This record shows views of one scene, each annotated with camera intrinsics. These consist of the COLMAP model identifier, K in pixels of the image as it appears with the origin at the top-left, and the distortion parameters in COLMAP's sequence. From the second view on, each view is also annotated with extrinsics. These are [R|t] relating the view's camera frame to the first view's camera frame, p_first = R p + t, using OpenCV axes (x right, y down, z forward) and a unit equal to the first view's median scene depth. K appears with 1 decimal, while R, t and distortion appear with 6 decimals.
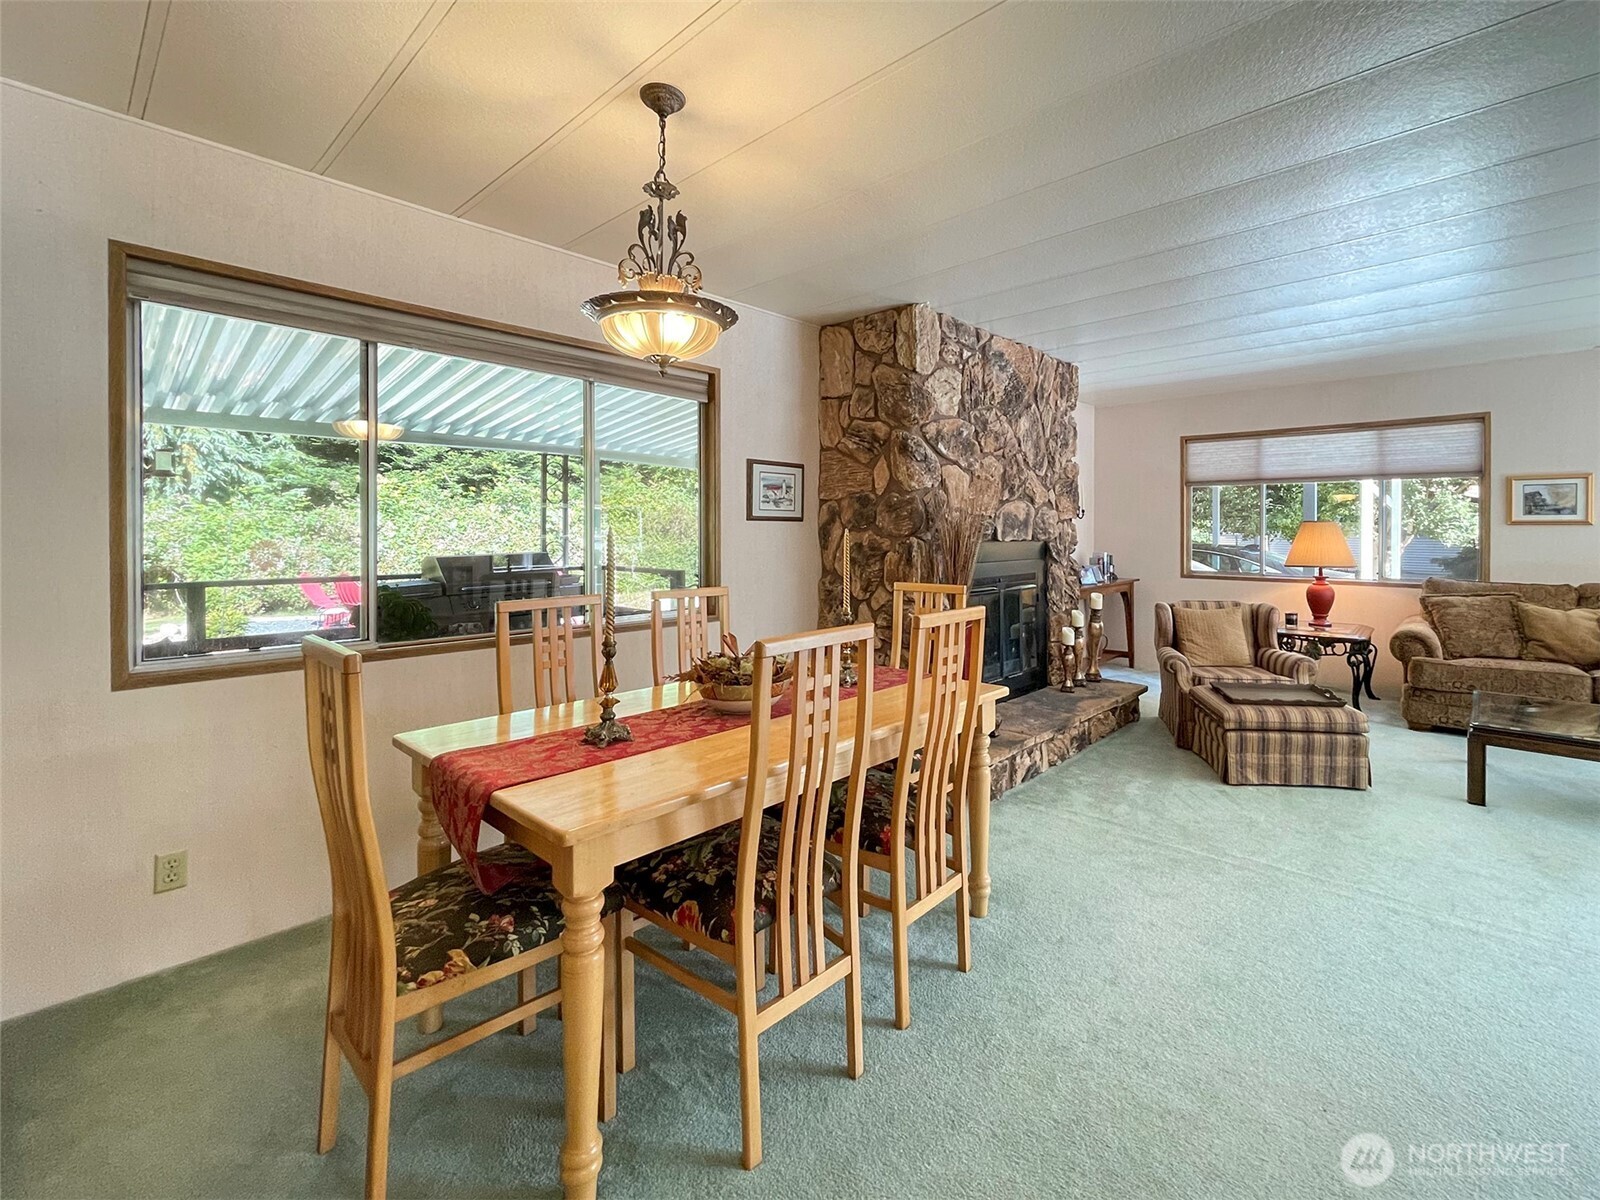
lens RADIAL K [[714.1, 0, 873.2], [0, 714.1, 535.3], [0, 0, 1]] dist [-0.001258, -0.000197]
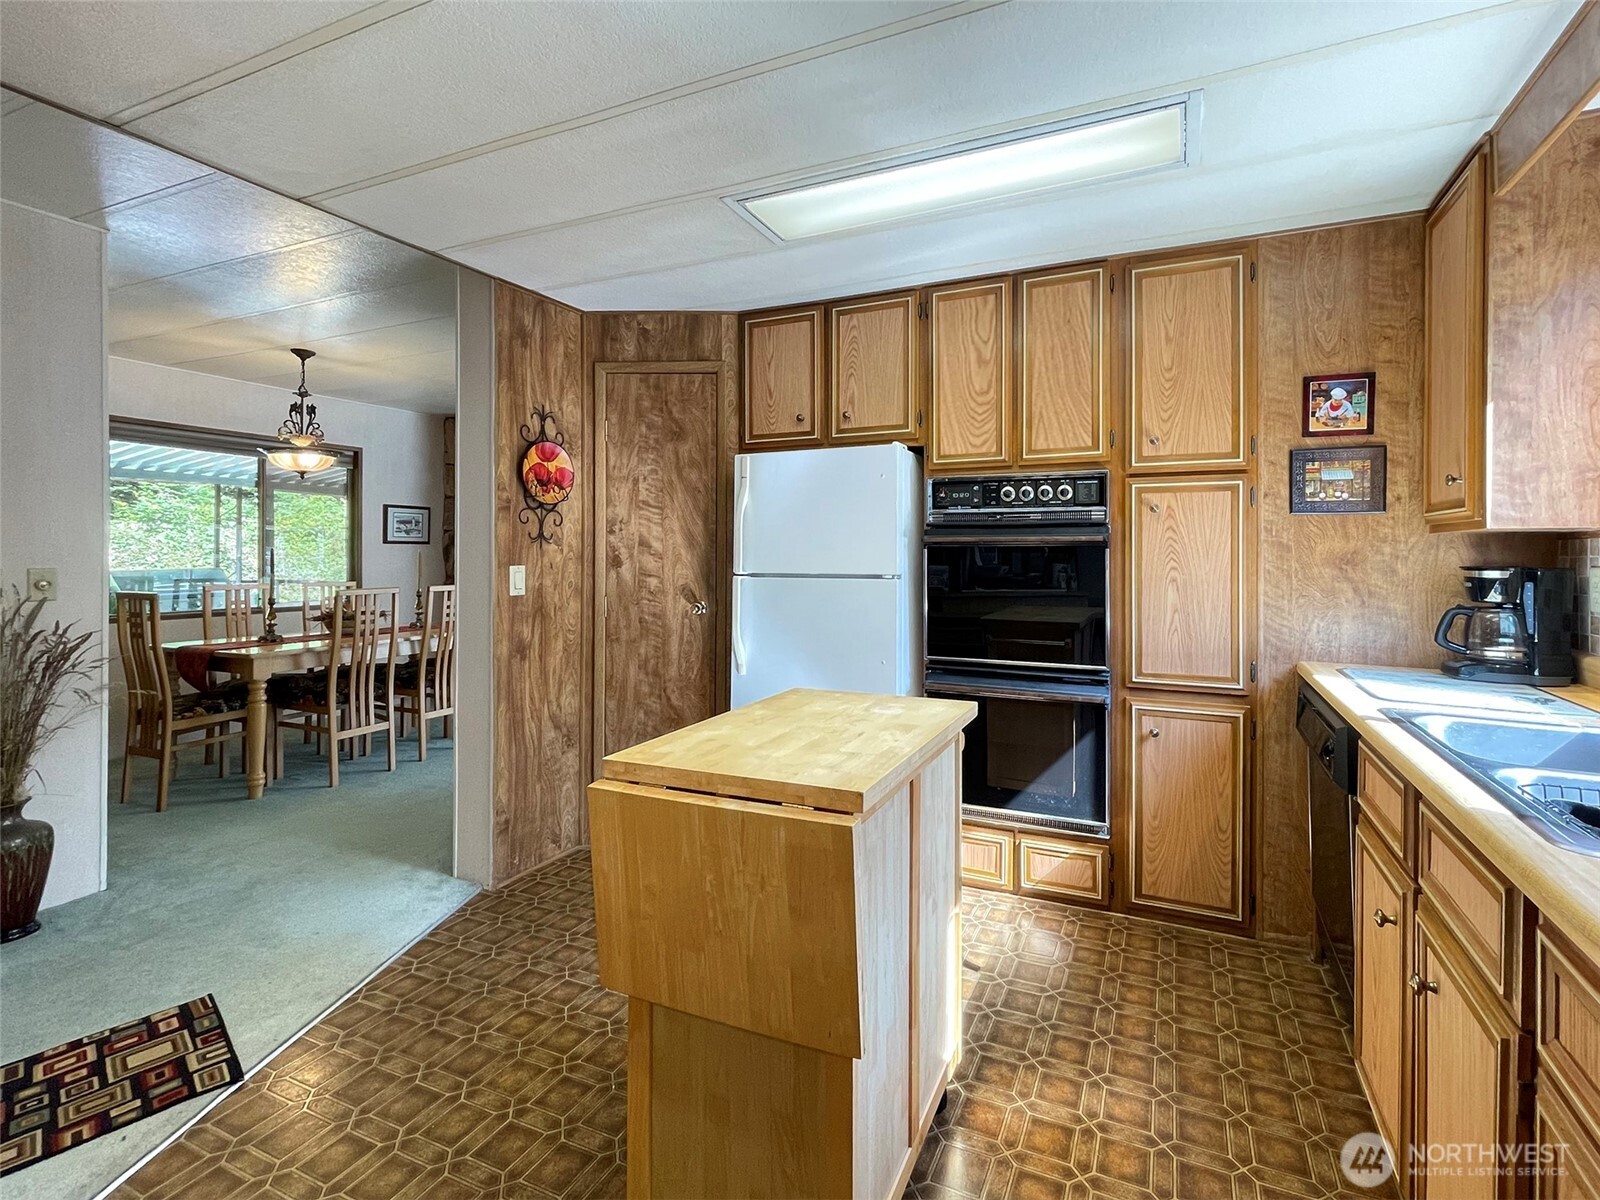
lens RADIAL K [[652.3, 0, 801.5], [0, 652.3, 546.5], [0, 0, 1]] dist [-0.001861, -0.000075]
pose [[0.952119, 0.001976, 0.305722, 0.547147], [0.002308, 0.999904, -0.013651, 0.015044], [-0.305719, 0.013703, 0.952023, -1.356031]]
